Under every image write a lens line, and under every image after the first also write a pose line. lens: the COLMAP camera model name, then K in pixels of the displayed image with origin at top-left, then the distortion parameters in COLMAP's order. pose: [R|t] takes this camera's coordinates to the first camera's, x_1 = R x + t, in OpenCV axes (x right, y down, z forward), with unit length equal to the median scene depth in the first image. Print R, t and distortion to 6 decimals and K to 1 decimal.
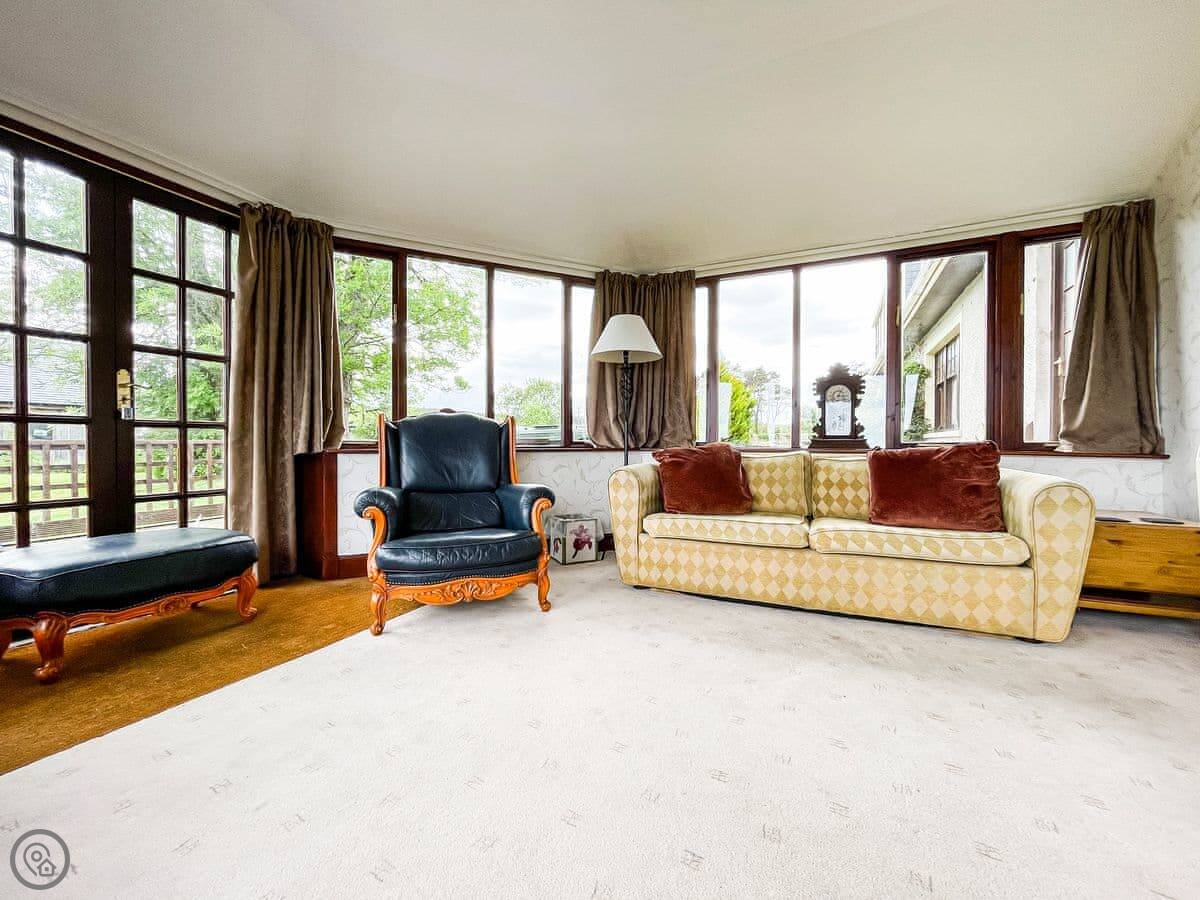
lens RADIAL K [[487.8, 0, 603.2], [0, 487.8, 448.1], [0, 0, 1]] dist [0.000034, -0.000495]
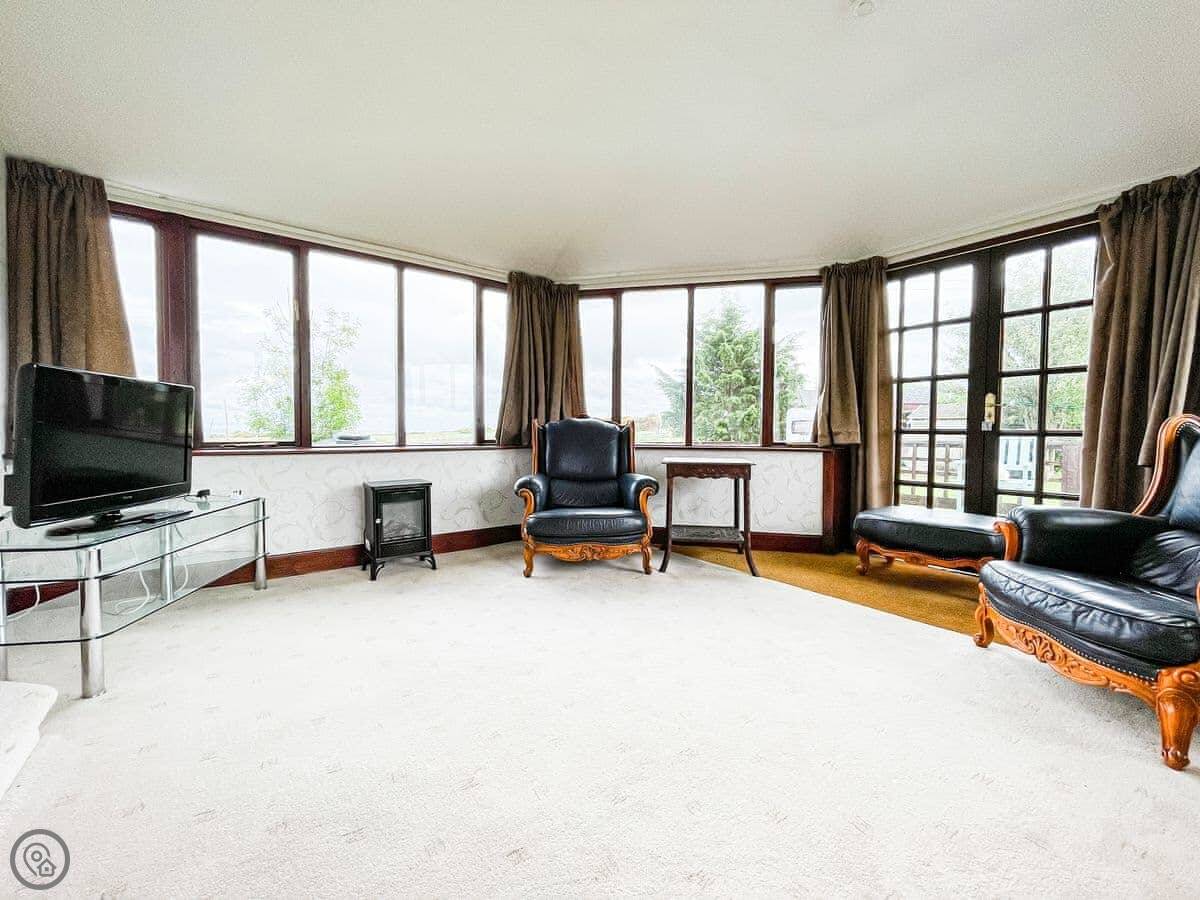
lens RADIAL K [[487.8, 0, 603.2], [0, 487.8, 448.1], [0, 0, 1]] dist [0.000034, -0.000495]
pose [[-0.463352, 0.027876, -0.885736, 0.746677], [-0.014037, 0.999149, 0.038789, -0.051696], [0.886063, 0.030406, -0.462567, 0.734906]]
